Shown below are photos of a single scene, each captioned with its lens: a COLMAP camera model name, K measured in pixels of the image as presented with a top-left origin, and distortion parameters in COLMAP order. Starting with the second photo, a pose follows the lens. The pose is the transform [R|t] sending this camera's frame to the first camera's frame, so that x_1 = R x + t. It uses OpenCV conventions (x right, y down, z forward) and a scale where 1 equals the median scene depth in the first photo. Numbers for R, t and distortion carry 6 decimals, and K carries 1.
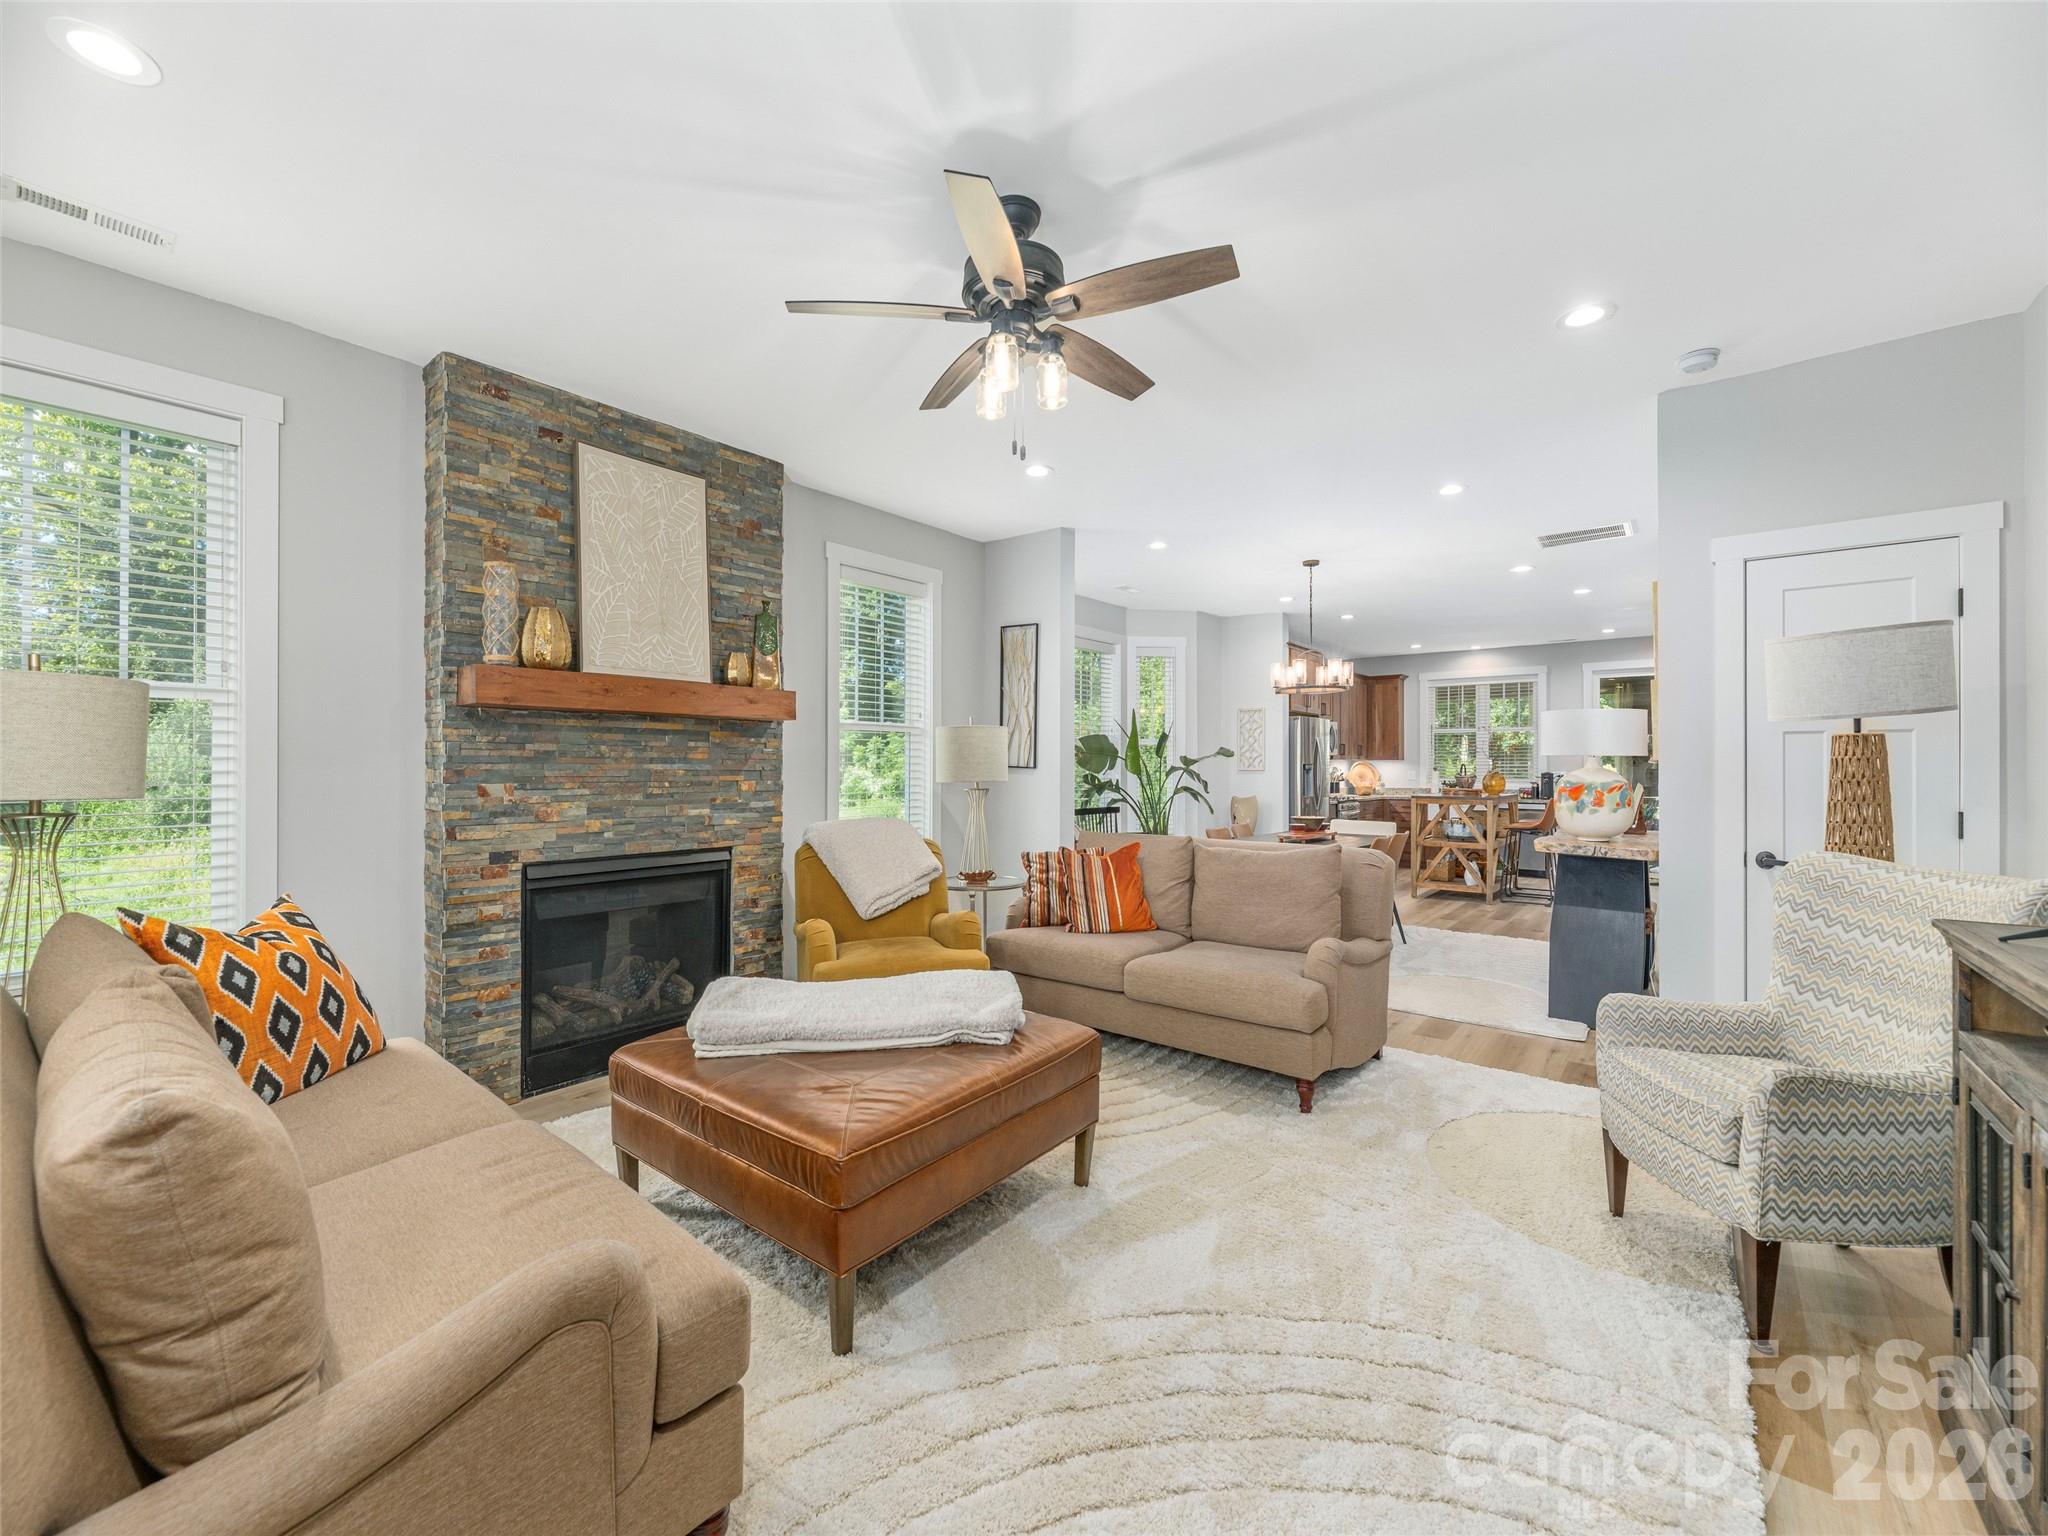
lens RADIAL K [[837.9, 0, 1026.4], [0, 837.9, 767.2], [0, 0, 1]] dist [0.002137, -0.000118]
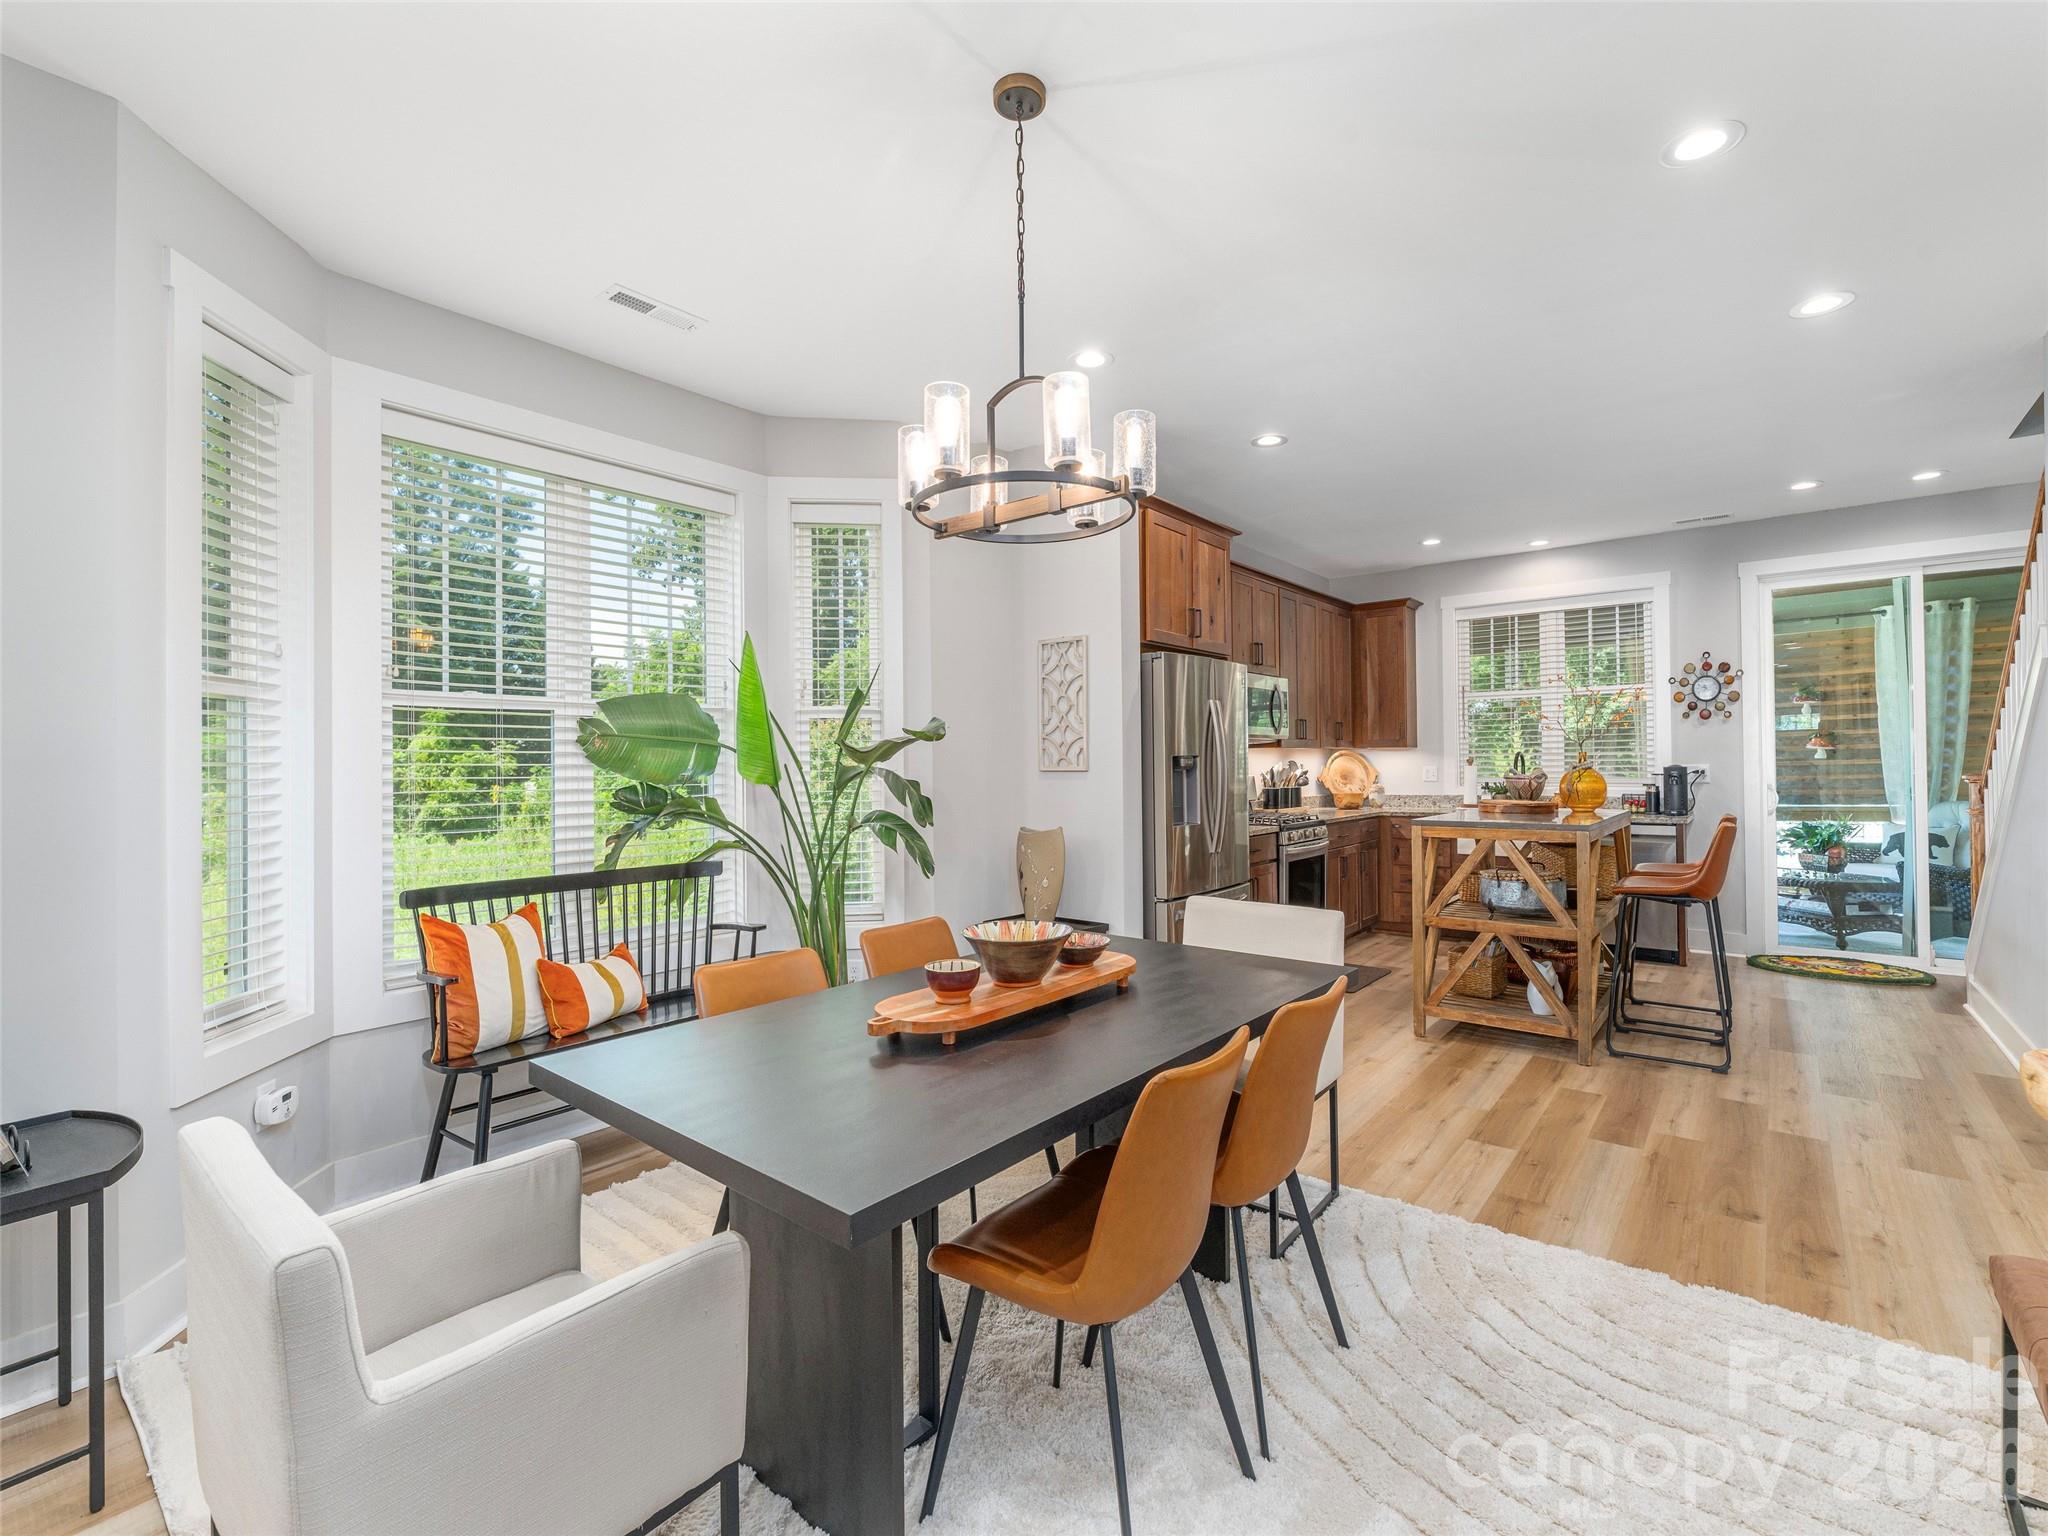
lens RADIAL K [[918.3, 0, 1030.6], [0, 918.3, 761.1], [0, 0, 1]] dist [-0.013116, 0.000524]
pose [[0.999889, -0.012896, -0.007529, 0.538272], [0.012871, 0.999912, -0.003302, -0.000908], [0.007571, 0.003205, 0.999966, 1.045338]]
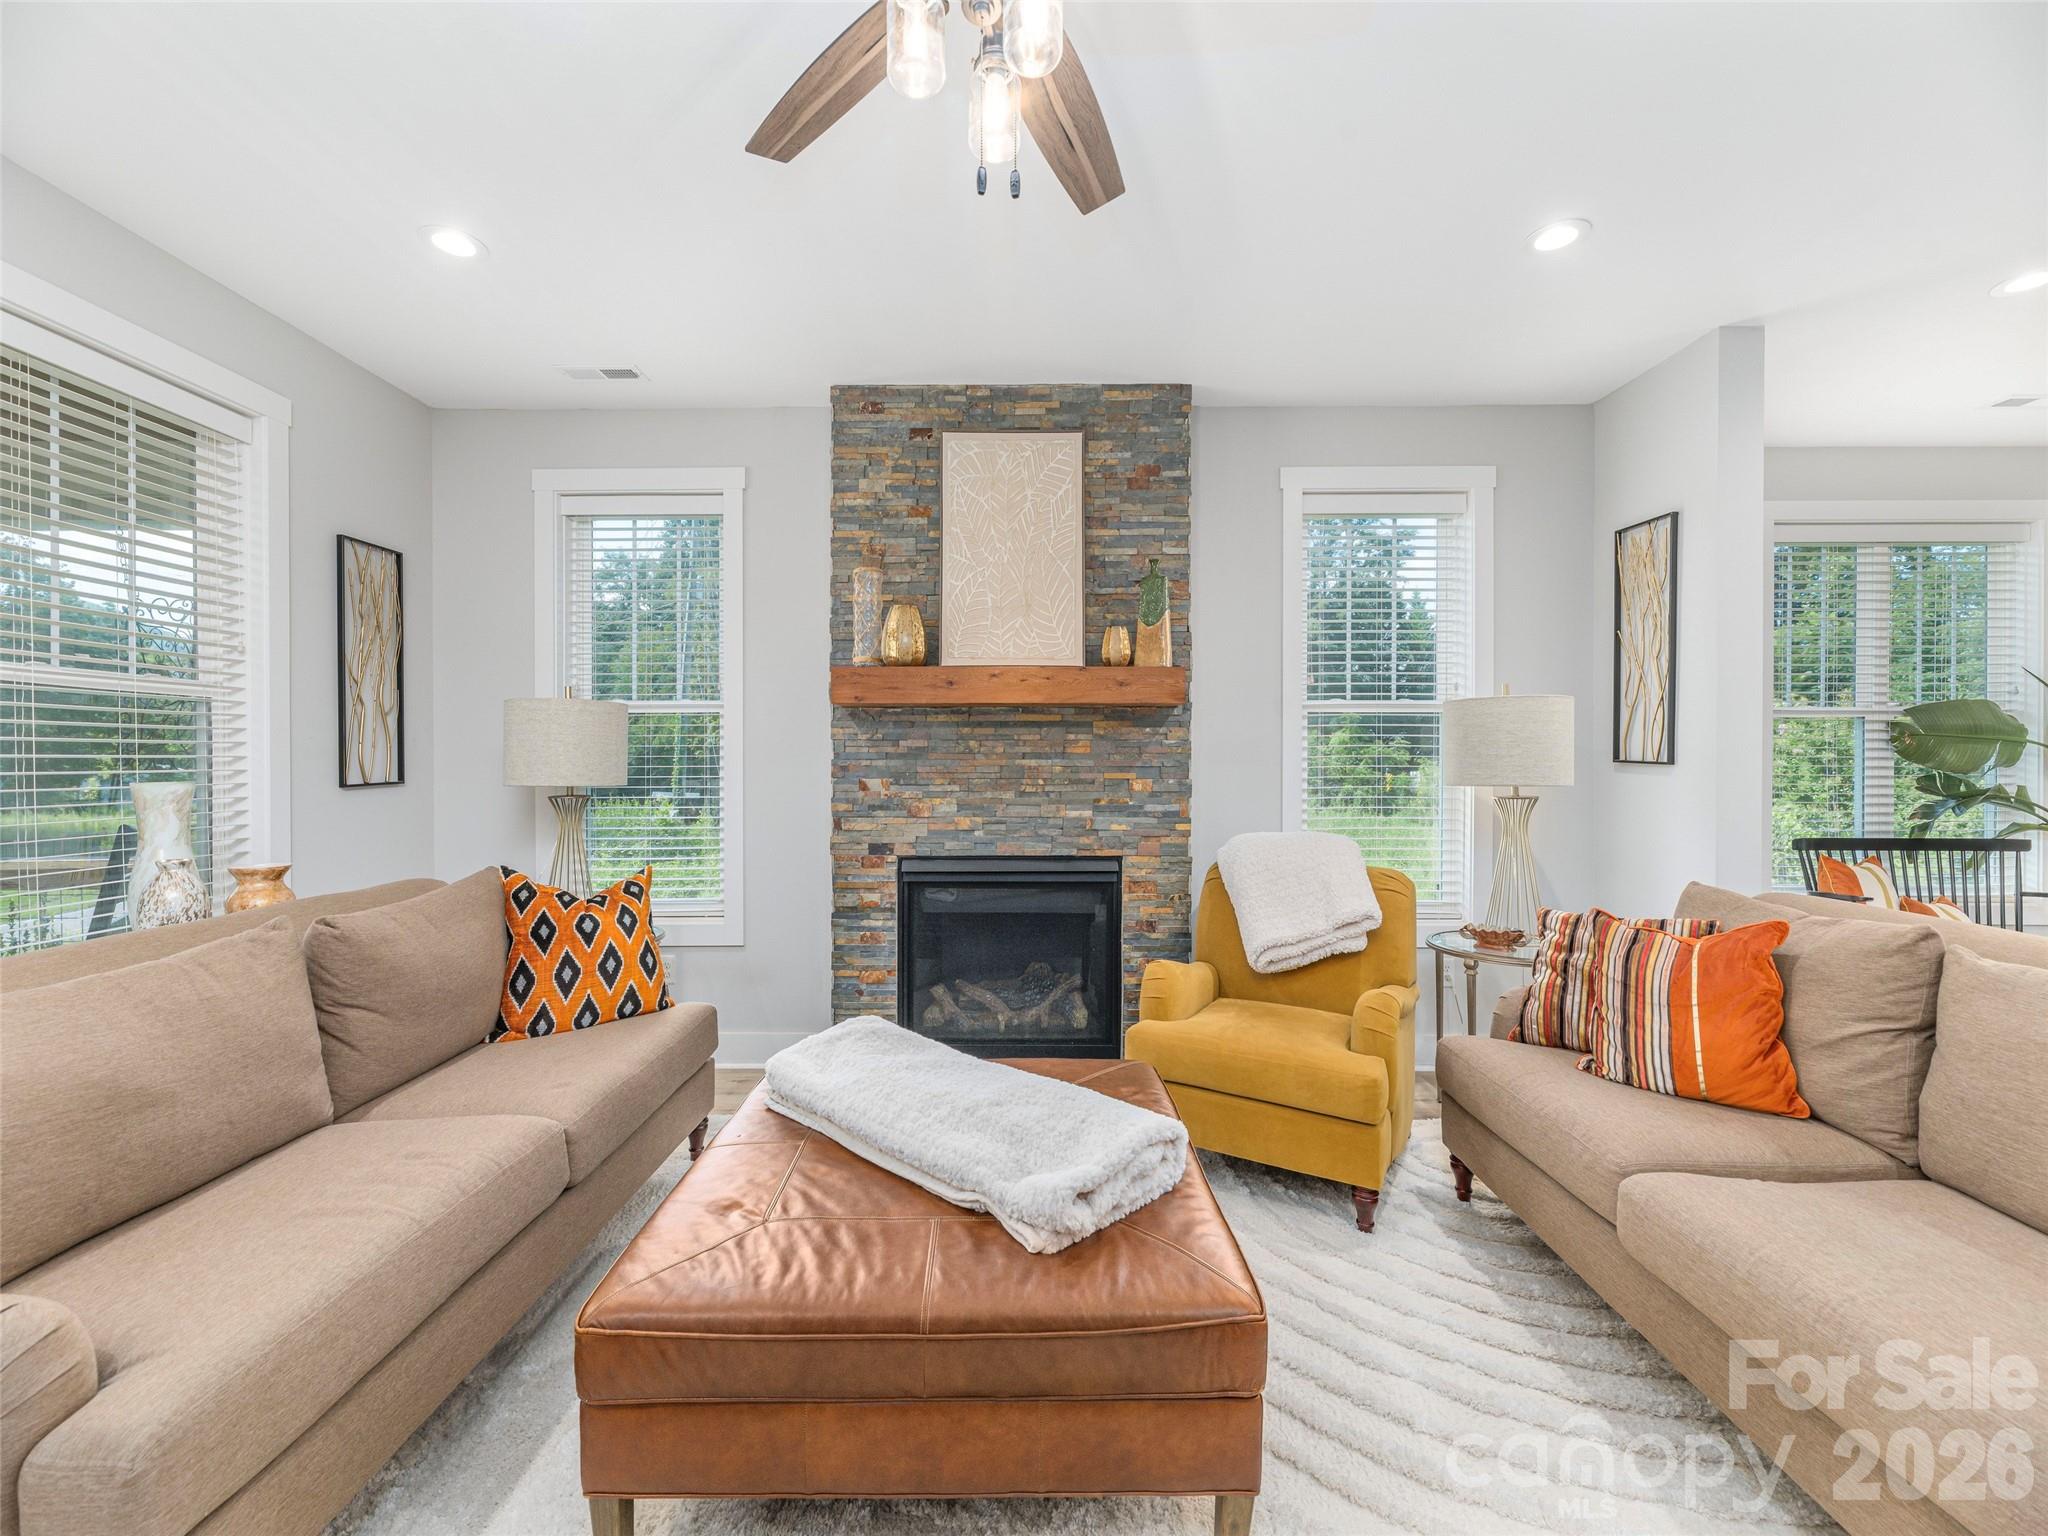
lens RADIAL K [[837.9, 0, 1019.1], [0, 837.9, 763.9], [0, 0, 1]] dist [0.002137, -0.000118]
pose [[0.622048, 0.000325, -0.782979, 0.252997], [0.000847, 0.999999, 0.001087, 0.000210], [0.782979, -0.001339, 0.622047, 0.397658]]
